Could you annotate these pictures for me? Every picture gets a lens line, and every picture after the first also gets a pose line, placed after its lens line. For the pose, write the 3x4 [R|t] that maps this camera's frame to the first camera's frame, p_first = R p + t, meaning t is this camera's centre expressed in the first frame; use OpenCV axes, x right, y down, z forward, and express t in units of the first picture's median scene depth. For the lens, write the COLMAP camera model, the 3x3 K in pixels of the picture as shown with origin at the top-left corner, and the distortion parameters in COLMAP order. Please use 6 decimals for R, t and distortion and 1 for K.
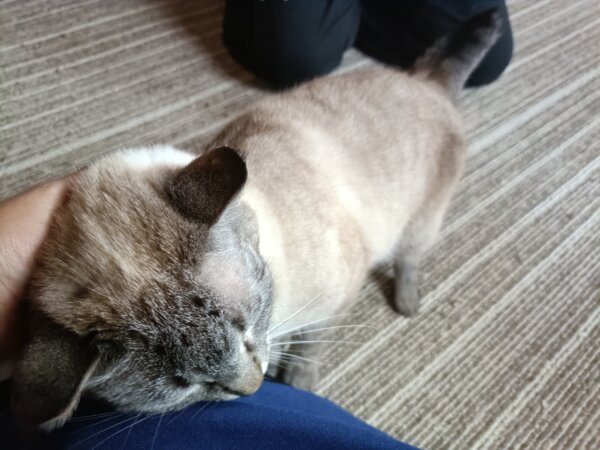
lens RADIAL K [[452.7, 0, 299.3], [0, 452.7, 225.8], [0, 0, 1]] dist [0.001494, -0.009855]
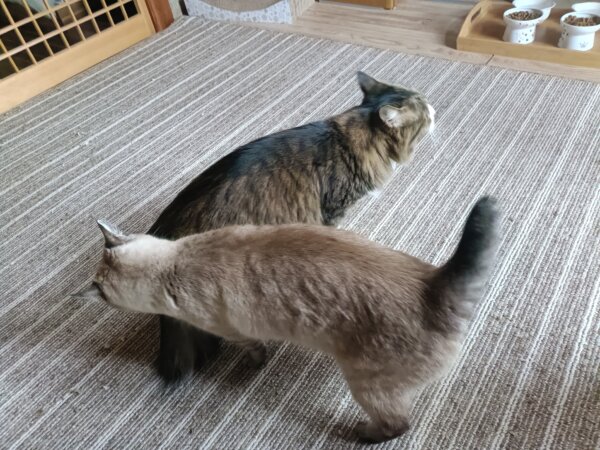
lens RADIAL K [[452.7, 0, 297.1], [0, 452.7, 222.3], [0, 0, 1]] dist [0.001494, -0.009855]
pose [[0.956997, -0.278715, 0.080469, 0.384040], [0.284634, 0.955710, -0.074844, -0.140684], [-0.056045, 0.094529, 0.993943, -0.391003]]
